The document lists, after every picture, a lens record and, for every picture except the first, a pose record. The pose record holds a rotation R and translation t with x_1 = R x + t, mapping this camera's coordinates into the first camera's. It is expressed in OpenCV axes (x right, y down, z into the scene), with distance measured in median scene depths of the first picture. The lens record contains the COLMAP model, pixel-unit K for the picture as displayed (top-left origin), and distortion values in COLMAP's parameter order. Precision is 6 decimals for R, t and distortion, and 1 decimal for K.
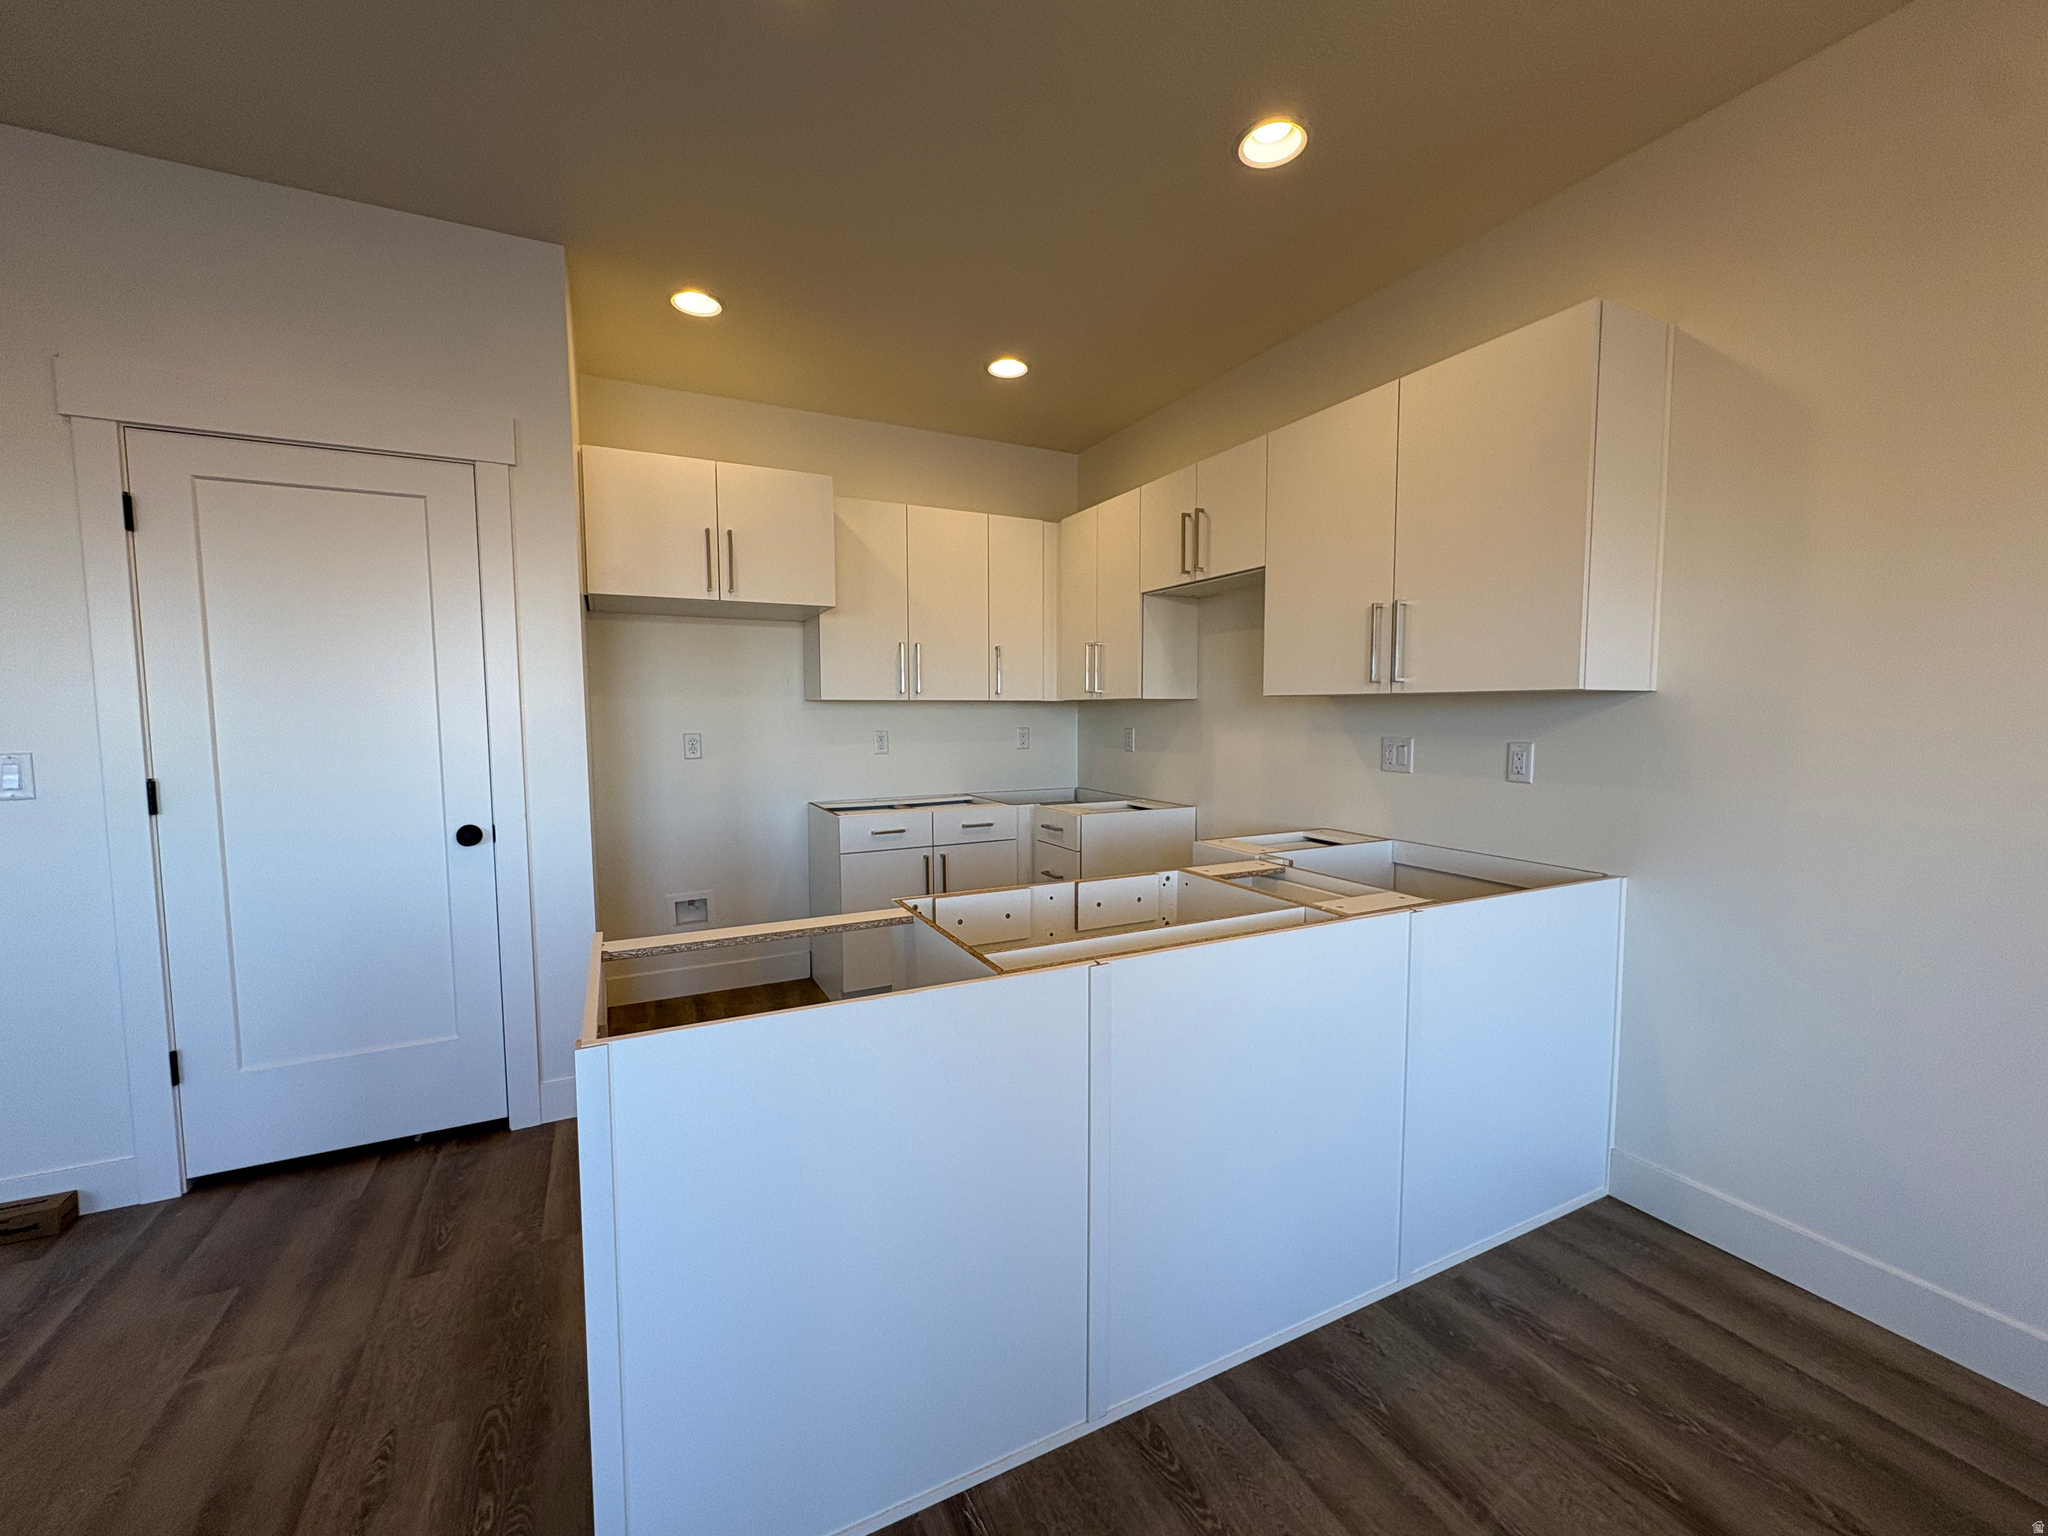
lens RADIAL K [[815.6, 0, 1024.0], [0, 815.6, 768.0], [0, 0, 1]] dist [-0.001550, 0.000008]
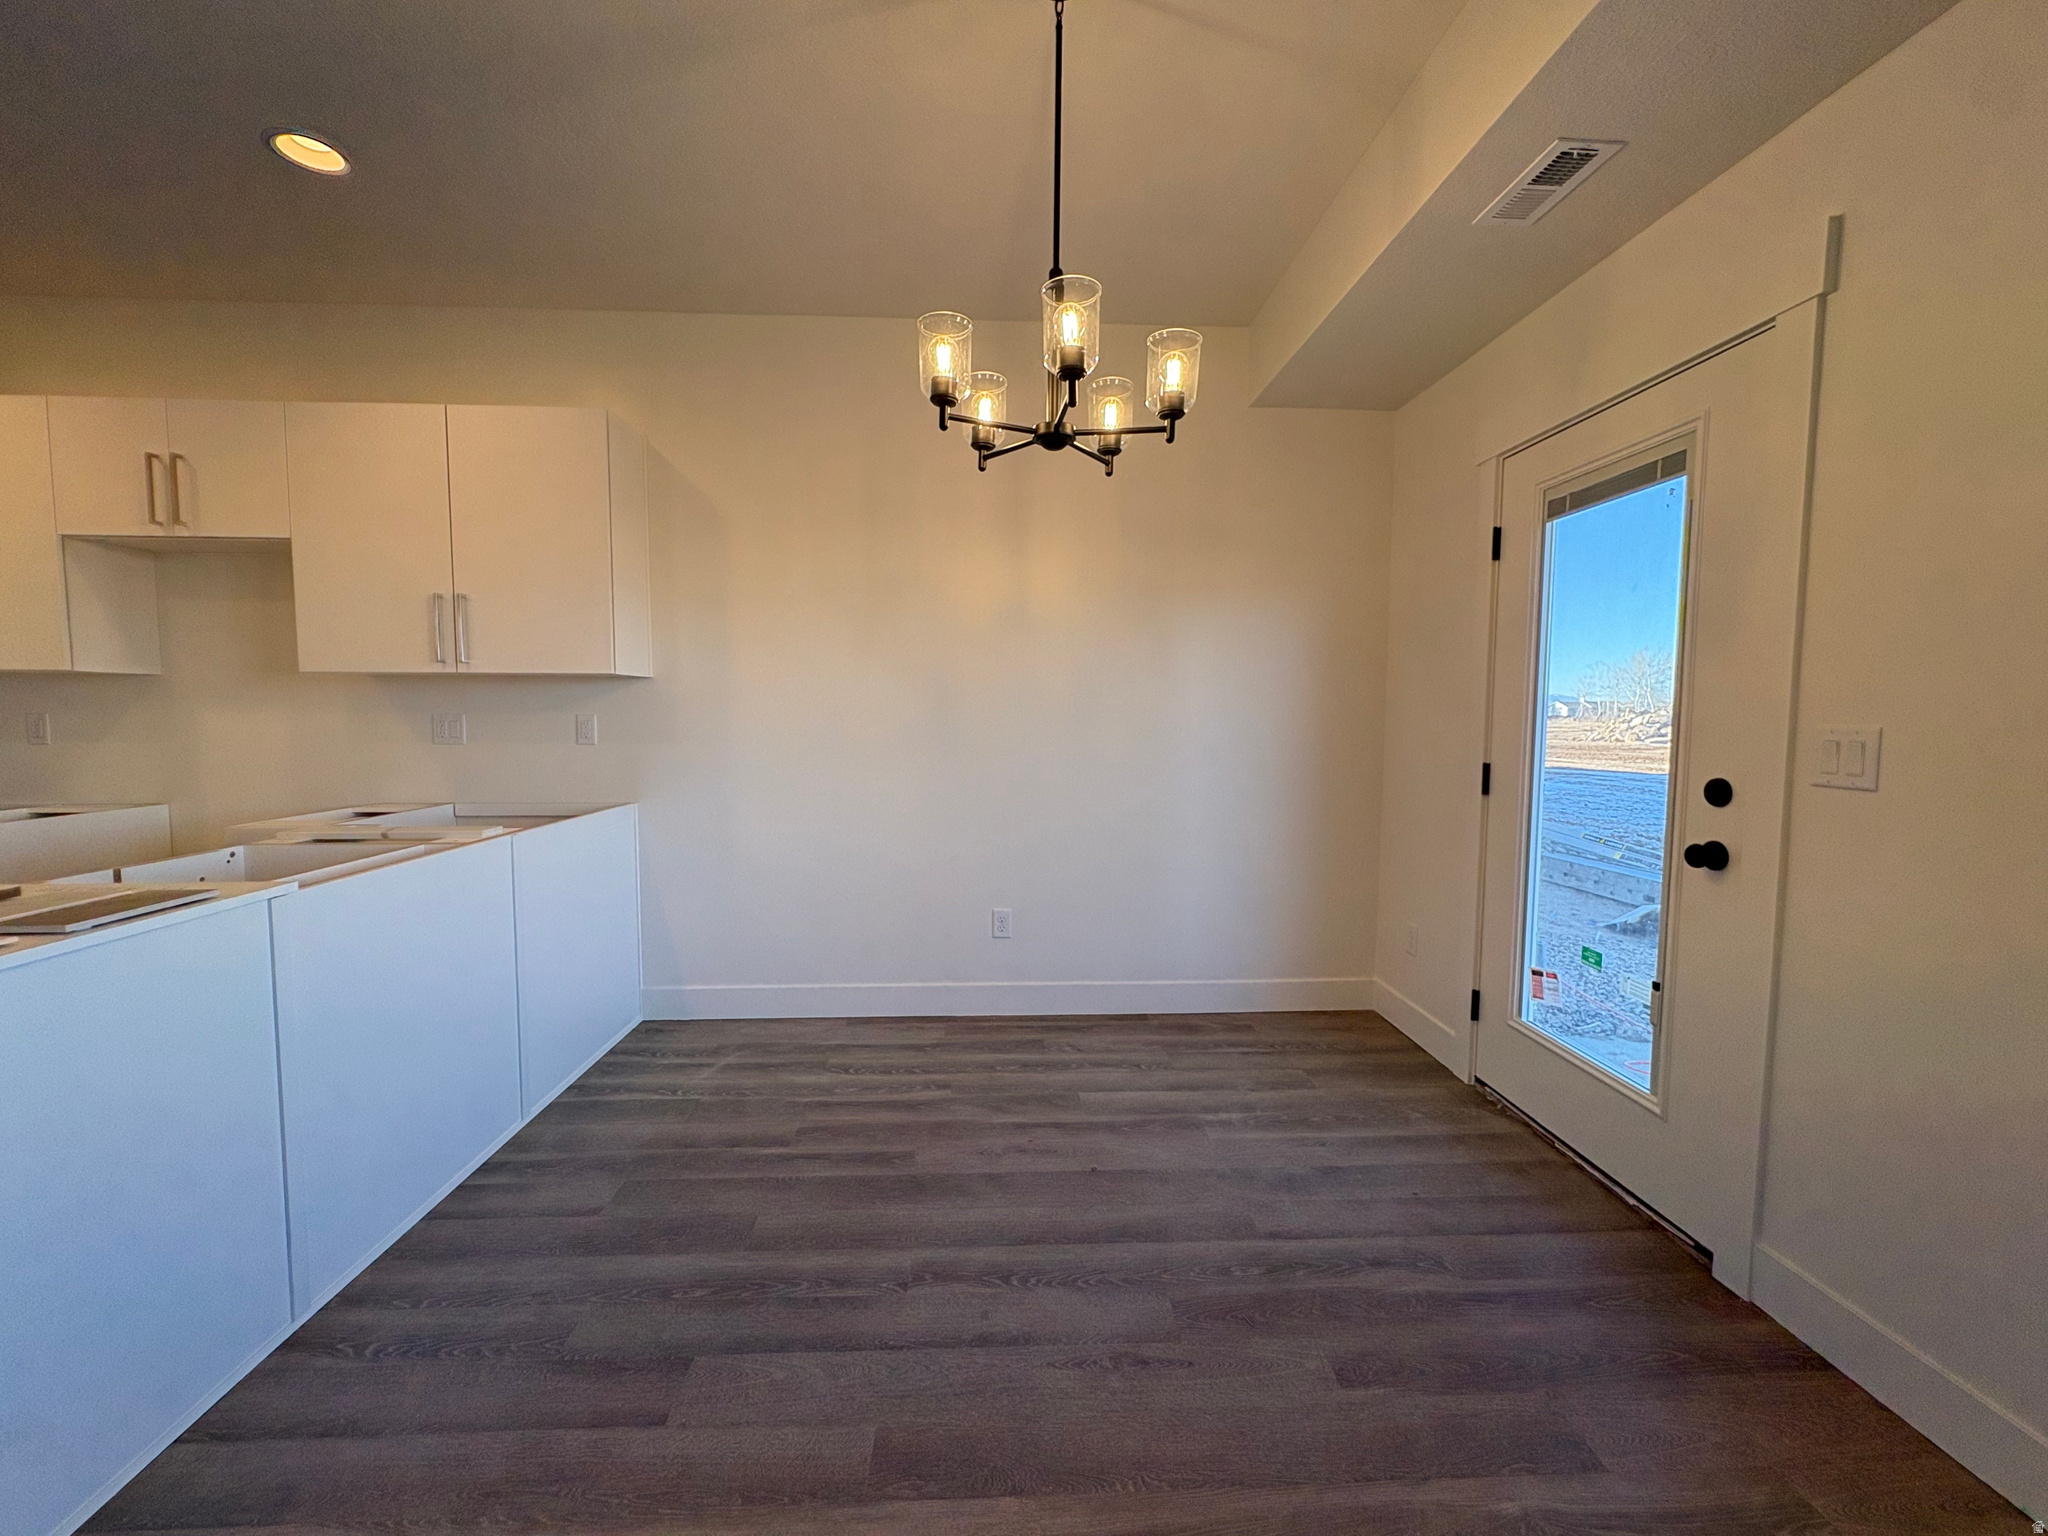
lens RADIAL K [[815.6, 0, 1024.0], [0, 815.6, 768.0], [0, 0, 1]] dist [-0.001550, 0.000008]
pose [[0.423120, -0.058344, 0.904193, -0.235948], [0.057051, 0.997660, 0.037678, 0.041659], [-0.904276, 0.035642, 0.425458, -0.204601]]
